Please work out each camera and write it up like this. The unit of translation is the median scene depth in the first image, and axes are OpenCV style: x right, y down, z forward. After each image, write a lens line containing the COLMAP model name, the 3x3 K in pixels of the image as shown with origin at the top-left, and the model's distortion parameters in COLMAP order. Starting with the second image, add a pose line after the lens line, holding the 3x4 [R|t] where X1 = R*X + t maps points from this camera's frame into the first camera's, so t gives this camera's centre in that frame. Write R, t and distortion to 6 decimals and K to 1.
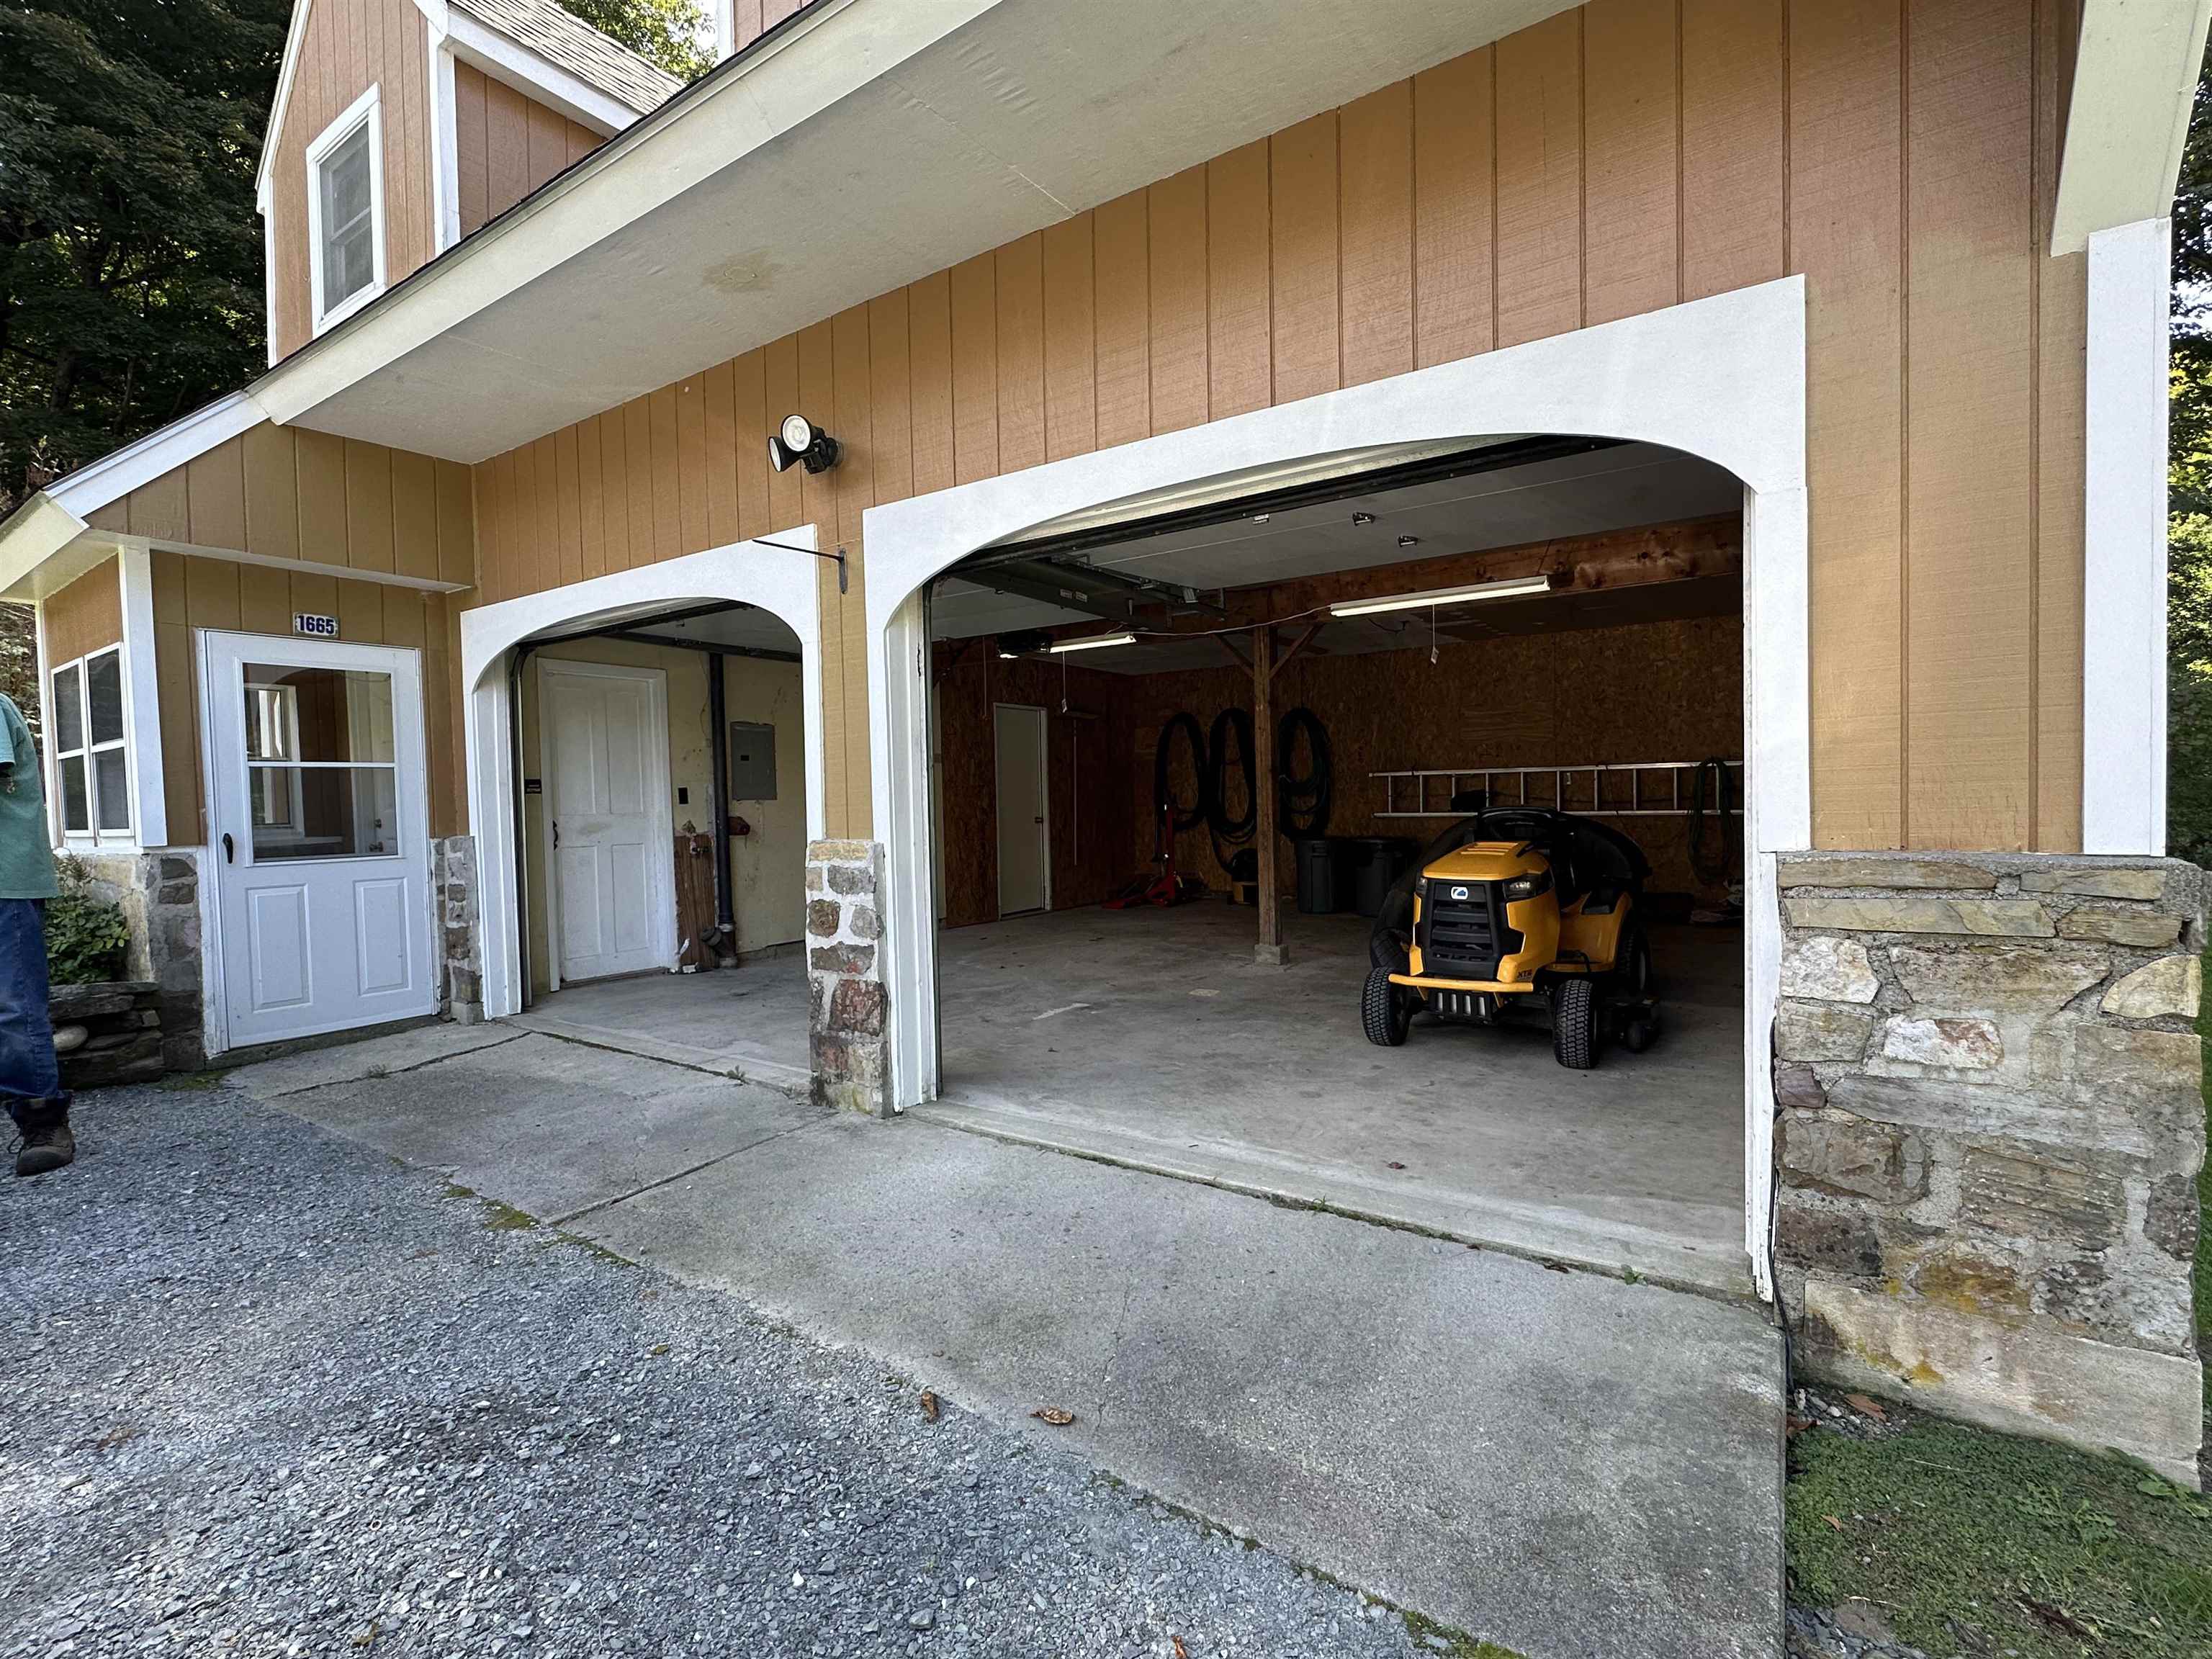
lens RADIAL K [[1016.9, 0, 1097.2], [0, 1016.9, 821.3], [0, 0, 1]] dist [0.003827, 0.000077]
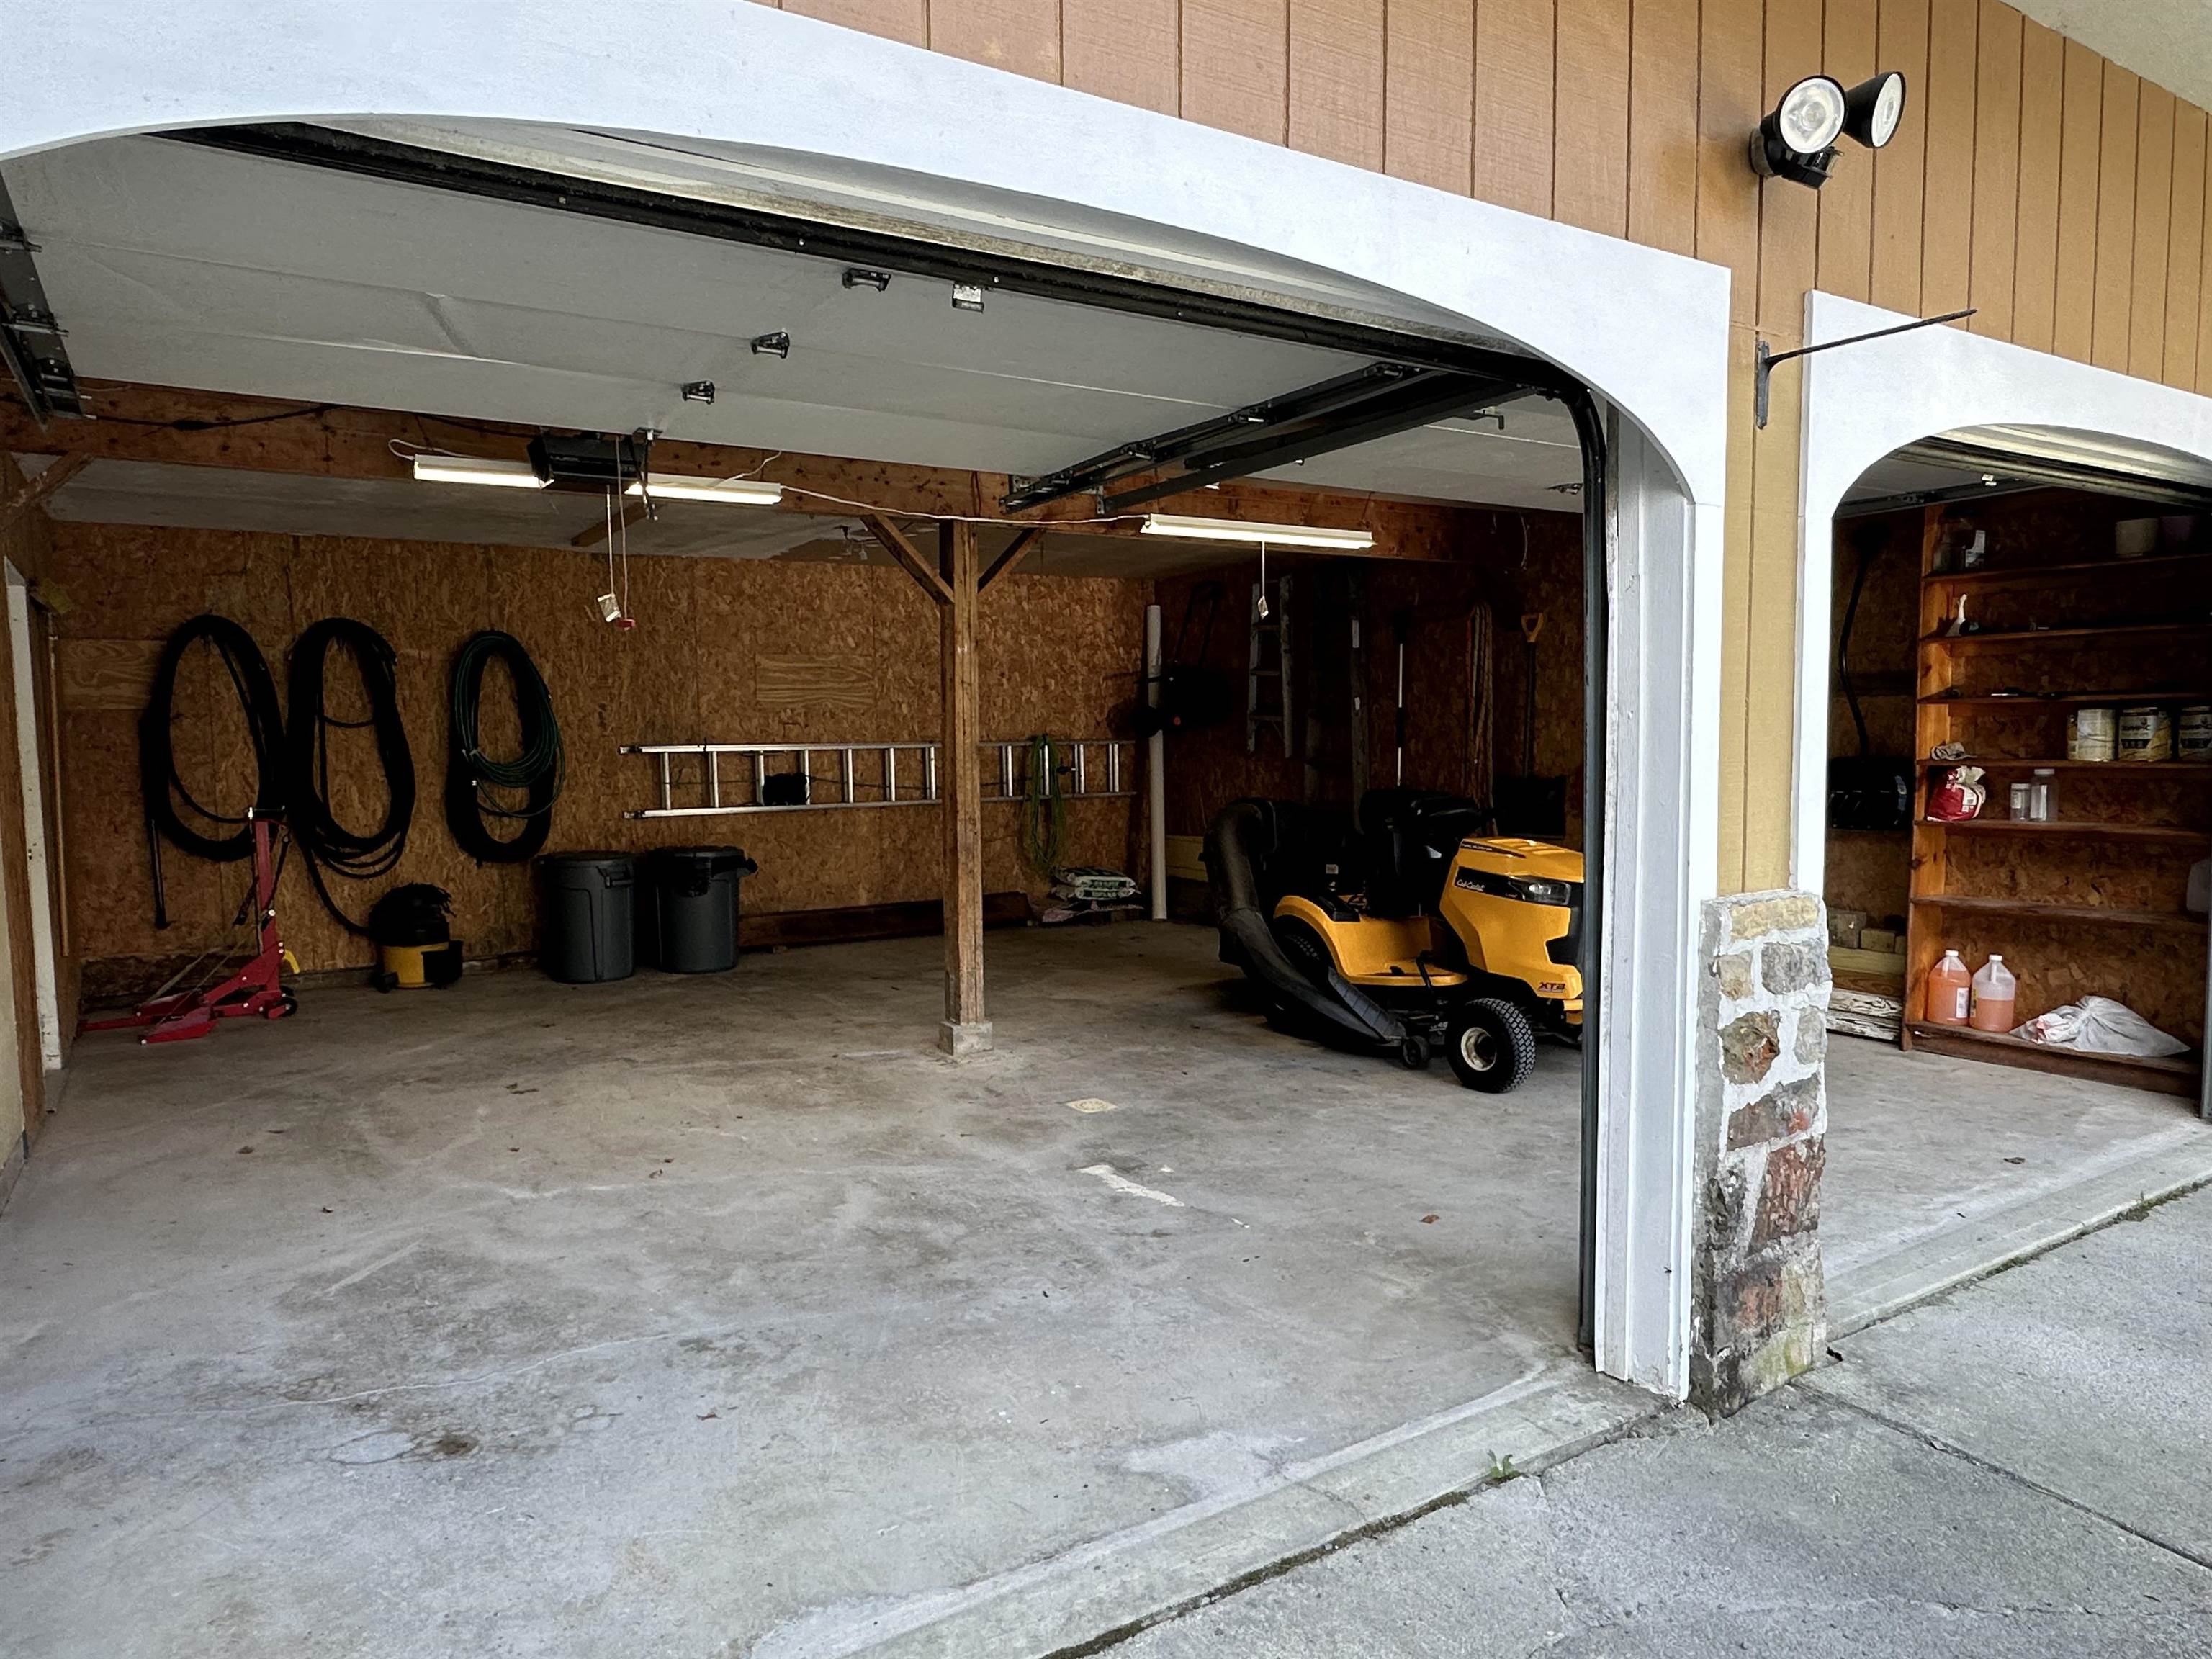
lens RADIAL K [[1386.9, 0, 1102.6], [0, 1386.9, 838.8], [0, 0, 1]] dist [-0.001457, 0.003698]
pose [[0.399694, -0.050262, 0.915269, -1.051053], [0.028229, 0.998697, 0.042516, -0.051119], [-0.916214, 0.008843, 0.400592, 1.024269]]
